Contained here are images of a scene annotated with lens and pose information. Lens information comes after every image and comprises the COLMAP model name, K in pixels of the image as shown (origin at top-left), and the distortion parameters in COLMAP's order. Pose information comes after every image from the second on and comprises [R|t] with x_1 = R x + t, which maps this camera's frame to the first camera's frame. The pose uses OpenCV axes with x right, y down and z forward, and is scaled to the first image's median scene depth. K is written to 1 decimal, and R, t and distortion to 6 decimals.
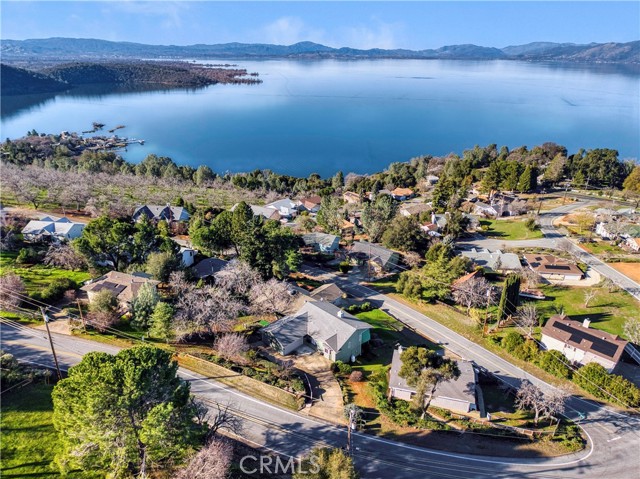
lens RADIAL K [[425.8, 0, 318.2], [0, 425.8, 242.8], [0, 0, 1]] dist [0.035476, -0.036246]
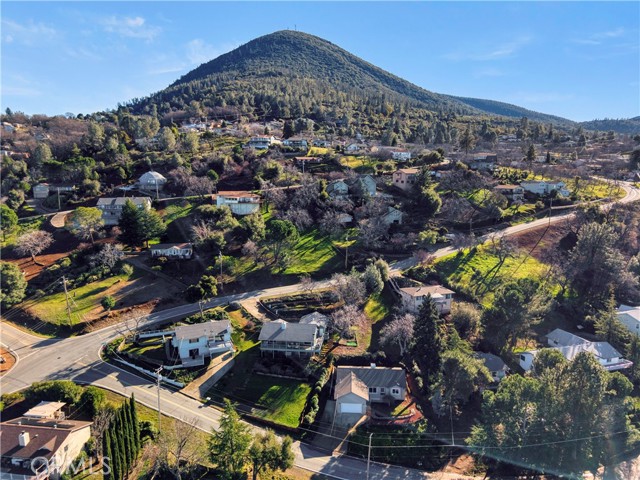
lens RADIAL K [[425.8, 0, 318.2], [0, 425.8, 243.3], [0, 0, 1]] dist [0.035476, -0.036246]
pose [[-0.795348, 0.091863, -0.599152, 0.066856], [-0.252022, 0.848849, 0.464694, -0.061348], [0.551278, 0.520593, -0.651978, 0.168552]]
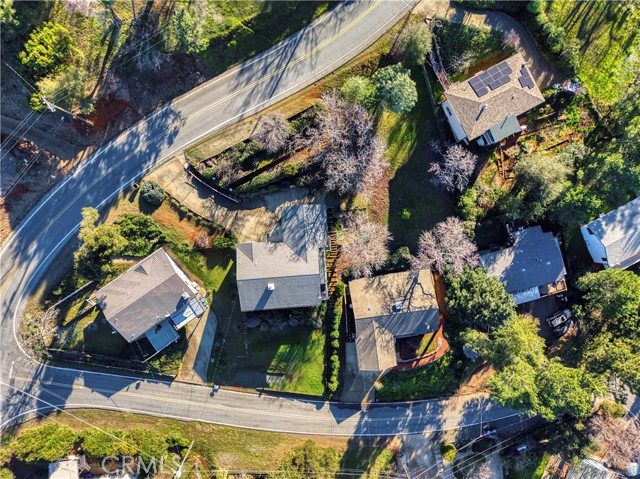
lens RADIAL K [[454.4, 0, 320.0], [0, 454.4, 239.5], [0, 0, 1]] dist [0.042987, -0.050622]
pose [[-0.655718, 0.754945, -0.009565, -0.007030], [-0.340533, -0.284420, 0.896182, -0.060210], [0.673848, 0.590900, 0.443583, 0.060512]]
